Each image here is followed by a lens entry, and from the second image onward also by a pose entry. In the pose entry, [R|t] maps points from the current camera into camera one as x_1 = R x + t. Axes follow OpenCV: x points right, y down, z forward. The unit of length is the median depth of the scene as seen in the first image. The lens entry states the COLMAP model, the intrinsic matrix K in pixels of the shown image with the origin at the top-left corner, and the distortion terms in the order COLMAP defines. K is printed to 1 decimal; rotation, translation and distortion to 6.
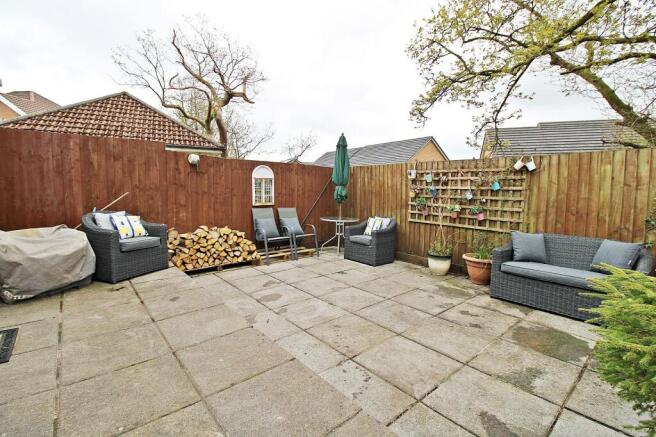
lens RADIAL K [[303.8, 0, 328.9], [0, 303.8, 211.9], [0, 0, 1]] dist [0.000192, -0.011180]
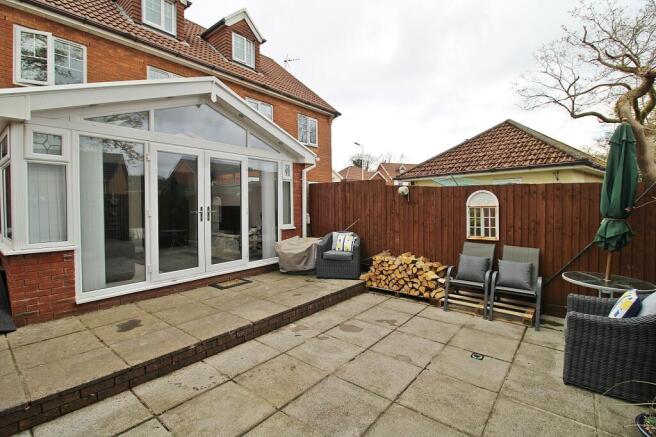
lens RADIAL K [[303.8, 0, 328.9], [0, 303.8, 211.9], [0, 0, 1]] dist [0.000192, -0.011180]
pose [[0.181452, 0.015812, -0.983273, 0.623113], [-0.076436, 0.997073, 0.001928, -0.082396], [0.980425, 0.074807, 0.182129, 0.561661]]
